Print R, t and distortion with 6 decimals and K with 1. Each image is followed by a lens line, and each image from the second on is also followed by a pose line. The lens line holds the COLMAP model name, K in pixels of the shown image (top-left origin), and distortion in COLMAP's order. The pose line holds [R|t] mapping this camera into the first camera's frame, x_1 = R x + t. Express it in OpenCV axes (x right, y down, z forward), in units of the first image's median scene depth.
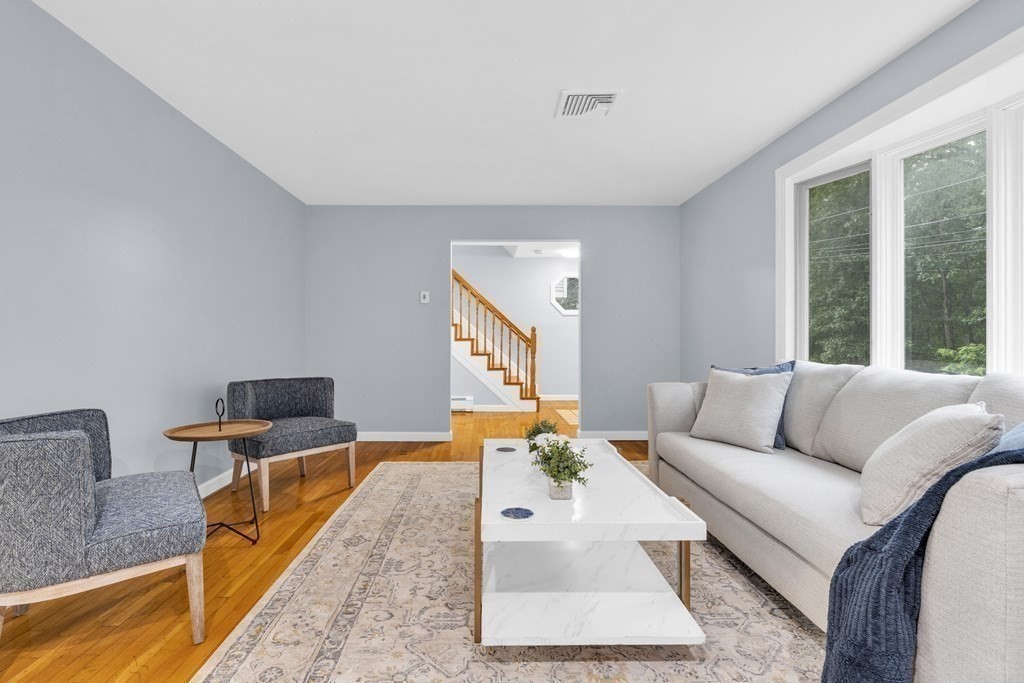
lens RADIAL K [[477.0, 0, 489.8], [0, 477.0, 339.1], [0, 0, 1]] dist [-0.003132, 0.000407]
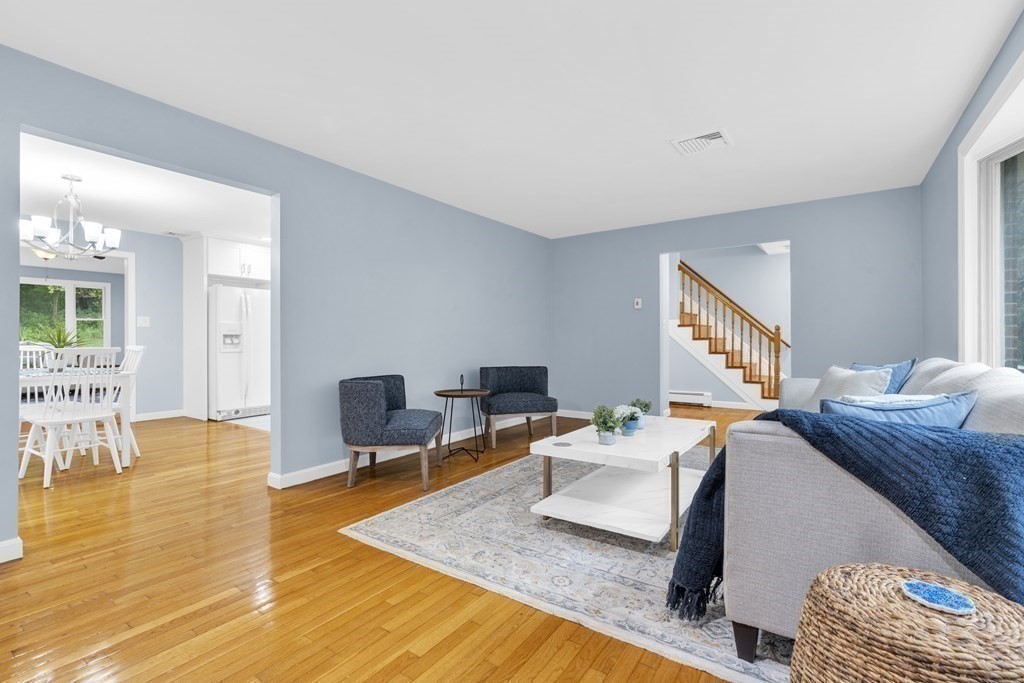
lens RADIAL K [[465.9, 0, 512.0], [0, 465.9, 341.5], [0, 0, 1]] dist [-0.013269, 0.003795]
pose [[0.817858, -0.005309, -0.575396, 0.473054], [0.007808, 0.999968, 0.001873, 0.004162], [0.575368, -0.006025, 0.817873, -0.227905]]
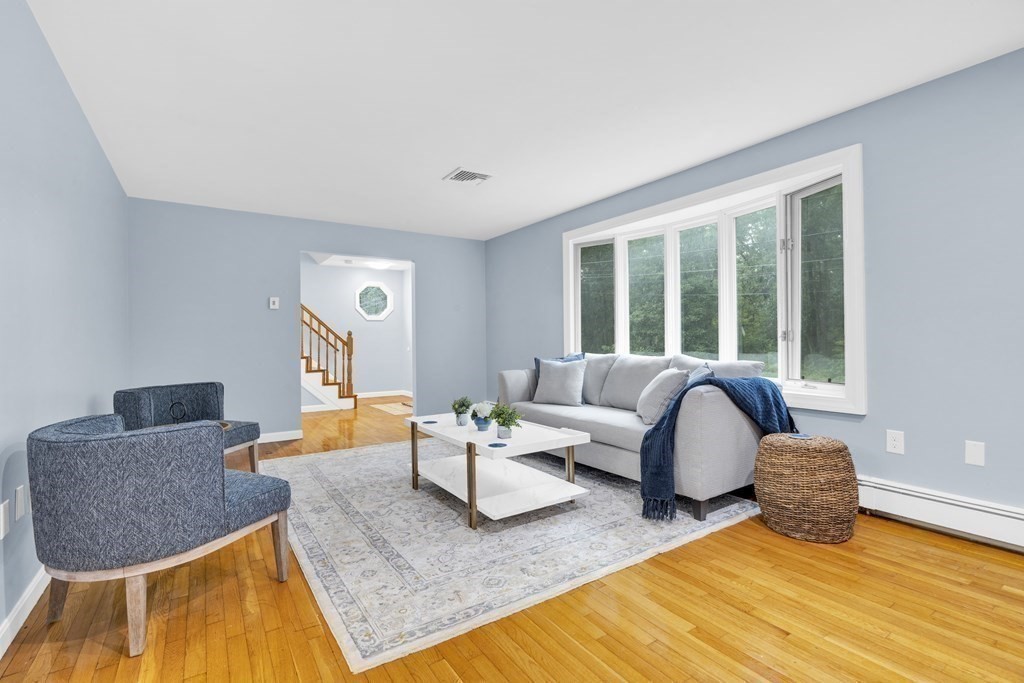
lens RADIAL K [[465.9, 0, 512.0], [0, 465.9, 341.5], [0, 0, 1]] dist [-0.013269, 0.003795]
pose [[0.834694, -0.011334, 0.550597, -0.449643], [0.010907, 0.999932, 0.004048, -0.004014], [-0.550606, 0.002626, 0.834761, -0.223747]]
